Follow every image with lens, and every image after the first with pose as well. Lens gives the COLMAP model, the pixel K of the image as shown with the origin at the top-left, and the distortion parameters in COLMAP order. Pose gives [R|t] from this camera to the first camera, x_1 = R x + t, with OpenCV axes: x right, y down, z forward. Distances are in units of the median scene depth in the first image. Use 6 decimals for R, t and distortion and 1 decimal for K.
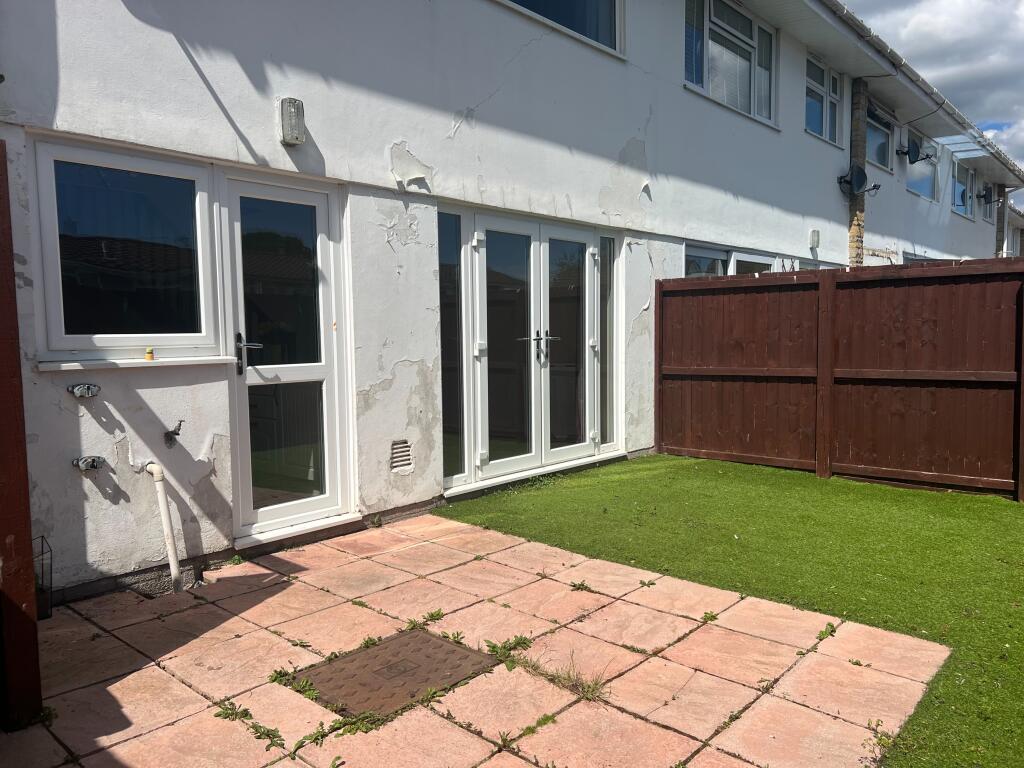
lens RADIAL K [[772.3, 0, 502.4], [0, 772.3, 387.5], [0, 0, 1]] dist [0.073894, -0.086374]
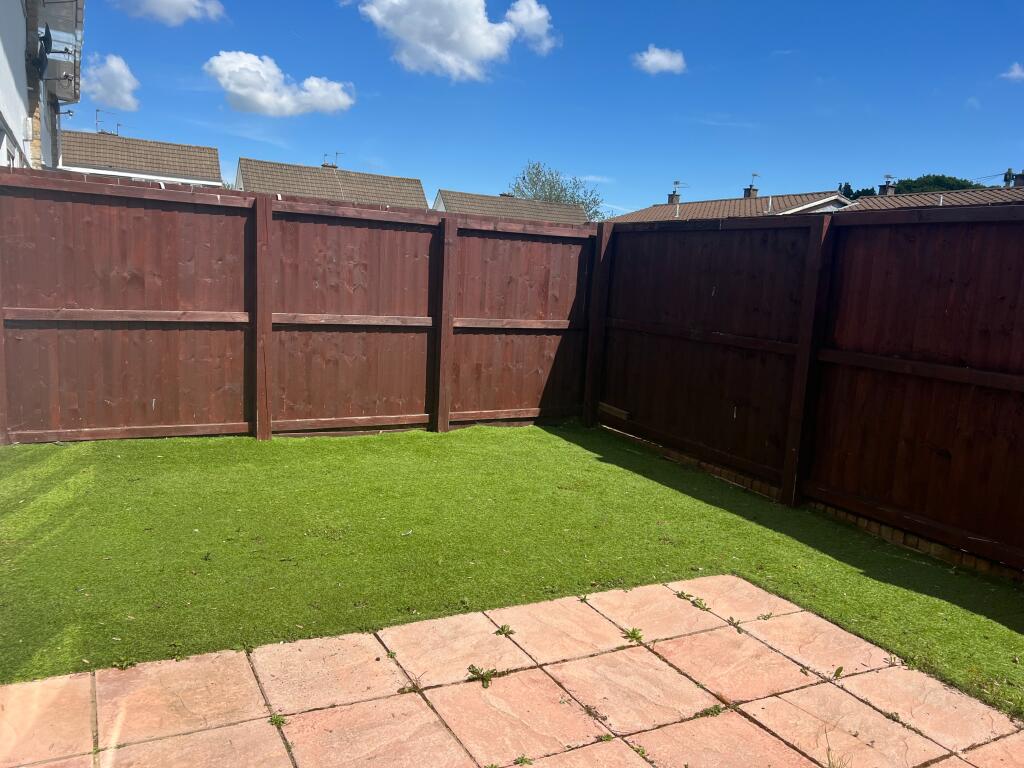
lens RADIAL K [[772.3, 0, 502.4], [0, 772.3, 387.5], [0, 0, 1]] dist [0.073894, -0.086374]
pose [[0.337442, -0.108814, 0.935036, -0.396210], [0.003148, 0.993421, 0.114472, -0.052702], [-0.941341, -0.035684, 0.335565, 0.620130]]
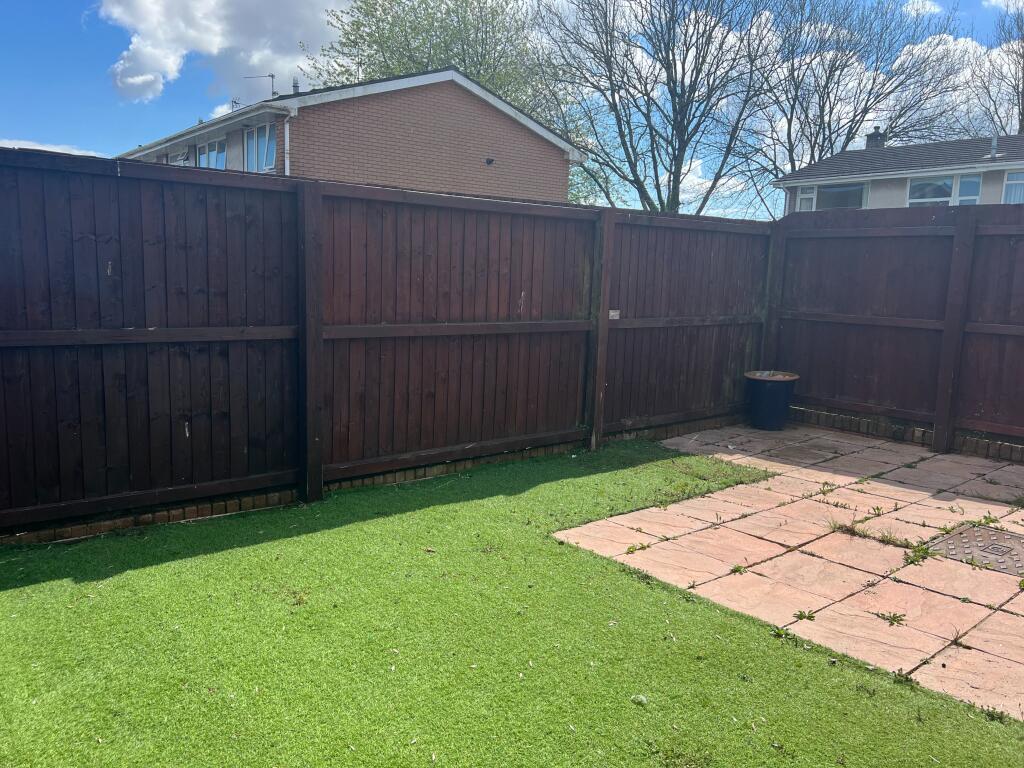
lens RADIAL K [[772.3, 0, 502.4], [0, 772.3, 387.5], [0, 0, 1]] dist [0.073894, -0.086374]
pose [[-0.987635, -0.039480, 0.151721, 0.308395], [-0.005341, 0.975683, 0.219120, -0.119249], [-0.156683, 0.215600, -0.963829, 1.439102]]
